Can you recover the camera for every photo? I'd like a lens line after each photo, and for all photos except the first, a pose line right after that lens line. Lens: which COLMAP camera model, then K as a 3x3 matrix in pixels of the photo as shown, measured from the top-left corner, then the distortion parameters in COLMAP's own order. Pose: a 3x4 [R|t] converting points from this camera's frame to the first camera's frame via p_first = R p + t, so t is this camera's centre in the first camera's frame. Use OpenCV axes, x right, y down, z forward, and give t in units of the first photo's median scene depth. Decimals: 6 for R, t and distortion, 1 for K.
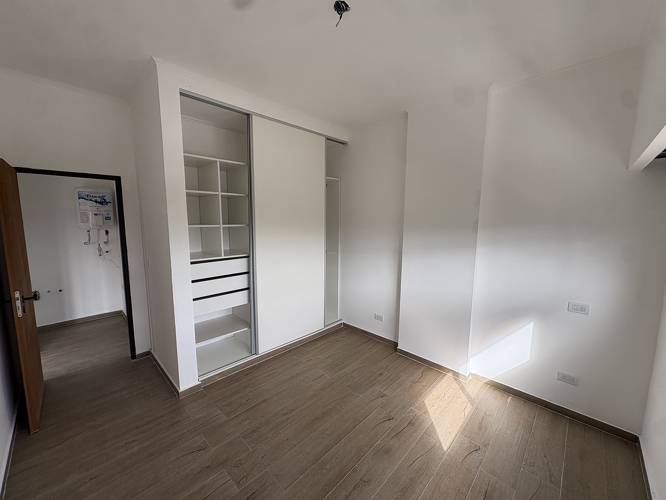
lens RADIAL K [[264.9, 0, 333.3], [0, 264.9, 250.3], [0, 0, 1]] dist [-0.000418, 0.000192]
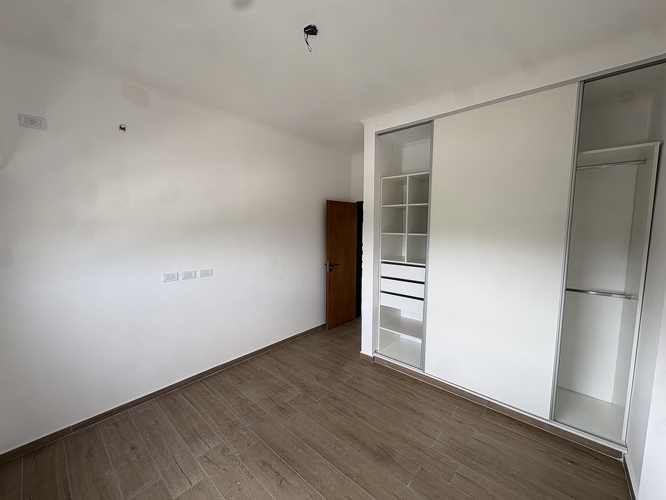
lens RADIAL K [[264.9, 0, 332.6], [0, 264.9, 250.1], [0, 0, 1]] dist [-0.000418, 0.000192]
pose [[0.044090, 0.084819, -0.995420, 0.690893], [-0.130477, 0.988344, 0.078437, -0.075076], [0.990471, 0.126421, 0.054643, 0.664518]]
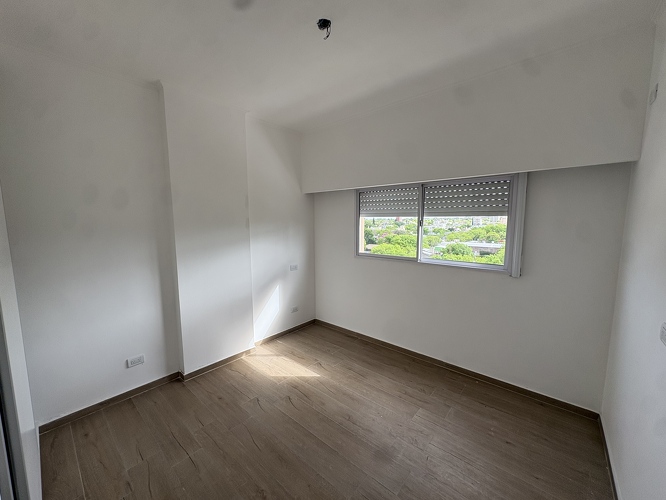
lens RADIAL K [[264.9, 0, 333.8], [0, 264.9, 249.3], [0, 0, 1]] dist [-0.000418, 0.000192]
pose [[-0.052345, -0.121486, 0.991212, -0.691690], [0.126446, 0.983777, 0.127253, -0.077884], [-0.990591, 0.131996, -0.036134, 0.655945]]
